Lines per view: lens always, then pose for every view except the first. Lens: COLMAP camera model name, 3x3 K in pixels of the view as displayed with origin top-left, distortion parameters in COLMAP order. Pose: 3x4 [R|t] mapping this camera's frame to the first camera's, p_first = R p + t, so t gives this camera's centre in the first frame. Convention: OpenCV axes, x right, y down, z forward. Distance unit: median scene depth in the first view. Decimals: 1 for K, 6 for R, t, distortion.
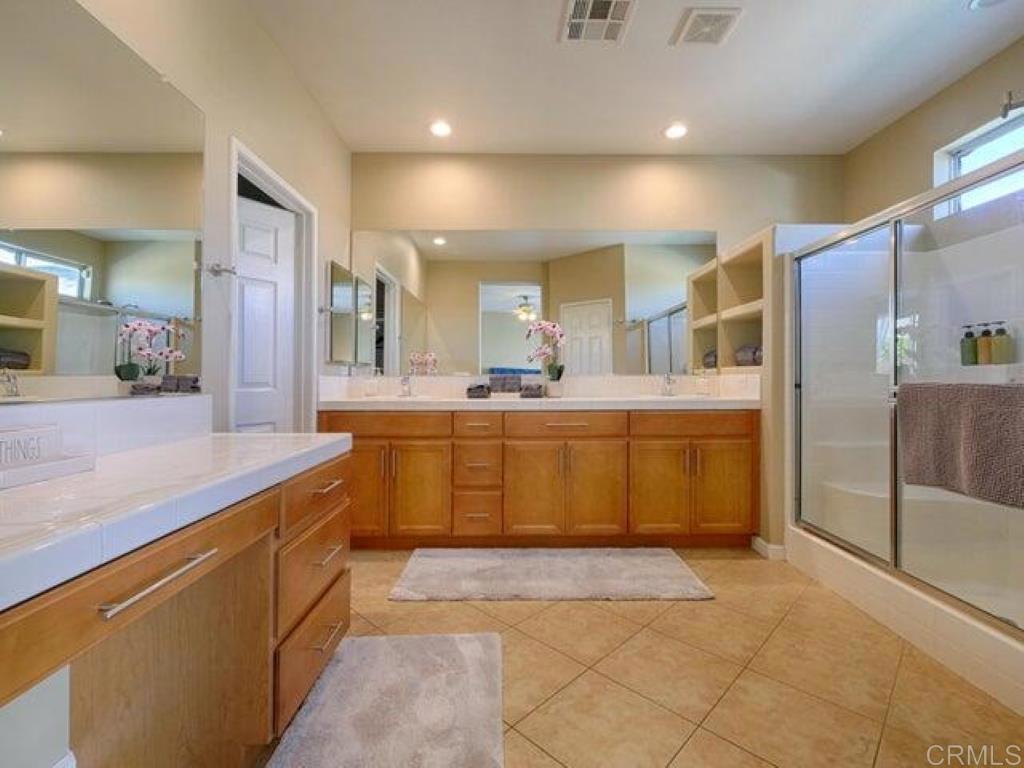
lens RADIAL K [[454.3, 0, 511.8], [0, 454.3, 377.0], [0, 0, 1]] dist [-0.000271, -0.000104]
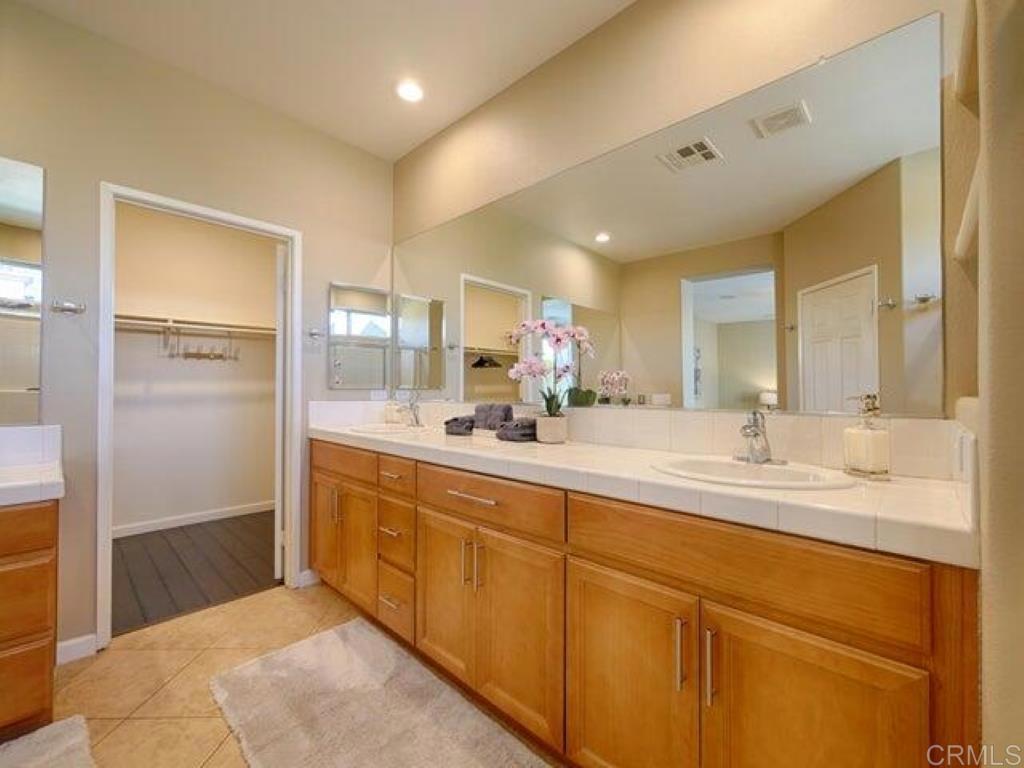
lens RADIAL K [[432.0, 0, 512.0], [0, 432.0, 384.0], [0, 0, 1]] dist [-0.003464, -0.000478]
pose [[0.719140, -0.008151, -0.694818, 0.464427], [-0.011239, 0.999664, -0.023359, -0.019918], [0.694775, 0.024608, 0.718807, 0.566576]]
